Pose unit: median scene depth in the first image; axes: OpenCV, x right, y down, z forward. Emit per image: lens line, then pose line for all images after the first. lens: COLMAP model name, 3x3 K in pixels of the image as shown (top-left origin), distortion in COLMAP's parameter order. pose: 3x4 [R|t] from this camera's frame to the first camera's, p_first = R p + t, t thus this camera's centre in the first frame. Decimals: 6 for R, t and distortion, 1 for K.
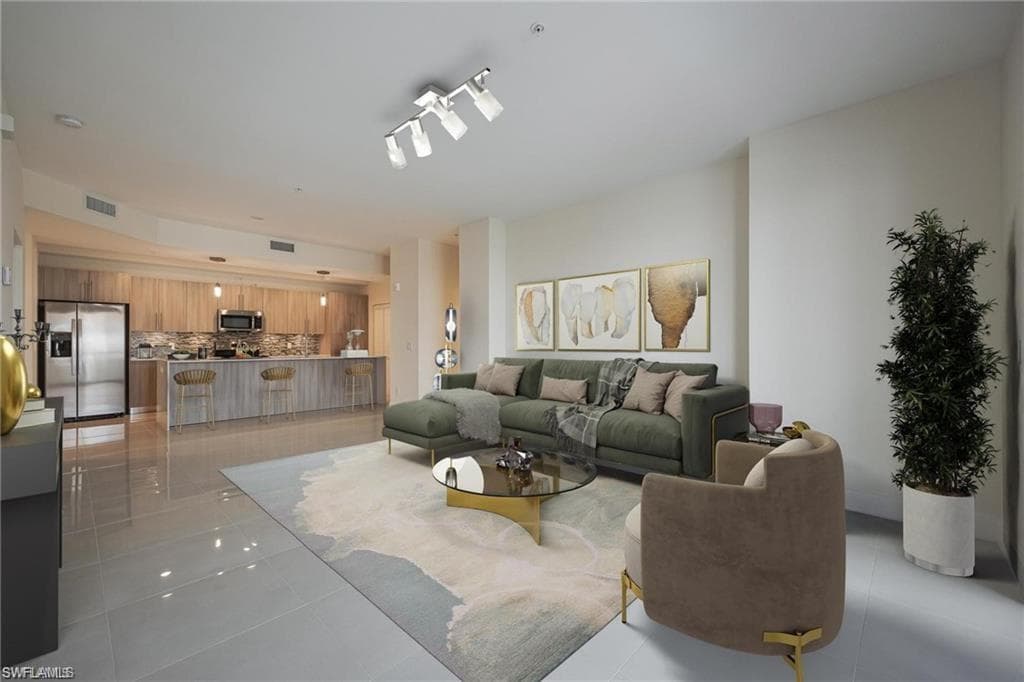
lens RADIAL K [[415.6, 0, 524.2], [0, 415.6, 345.7], [0, 0, 1]] dist [-0.010952, 0.000046]
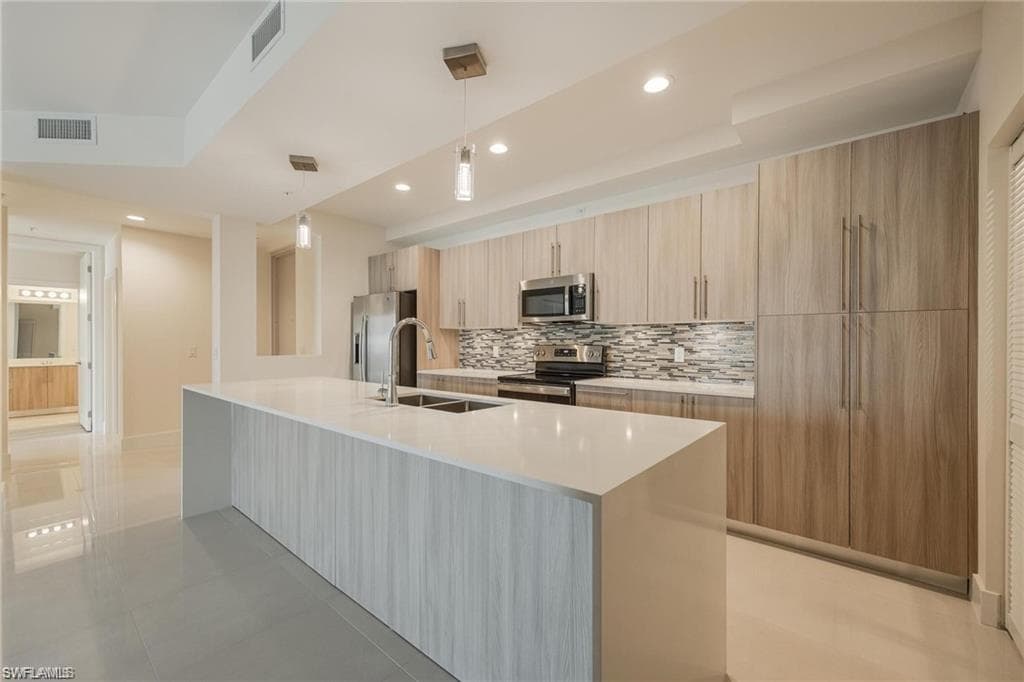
lens RADIAL K [[411.2, 0, 512.0], [0, 411.2, 341.0], [0, 0, 1]] dist [0.000733, 0.000137]
pose [[0.040720, 0.003938, -0.999163, -0.231154], [-0.000399, 0.999992, 0.003925, -0.016520], [0.999171, 0.000239, 0.040721, 0.958052]]
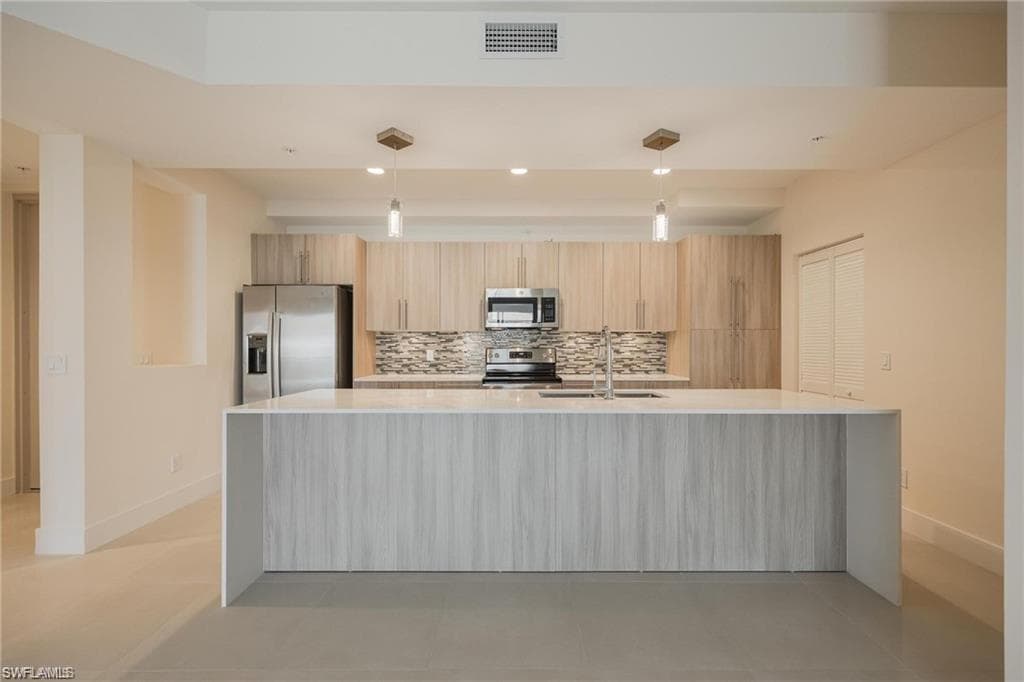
lens RADIAL K [[415.6, 0, 524.2], [0, 415.6, 345.7], [0, 0, 1]] dist [-0.010952, 0.000046]
pose [[0.672950, 0.003475, -0.739679, -0.299093], [-0.004342, 0.999990, 0.000747, -0.013531], [0.739675, 0.002708, 0.672959, 0.664522]]
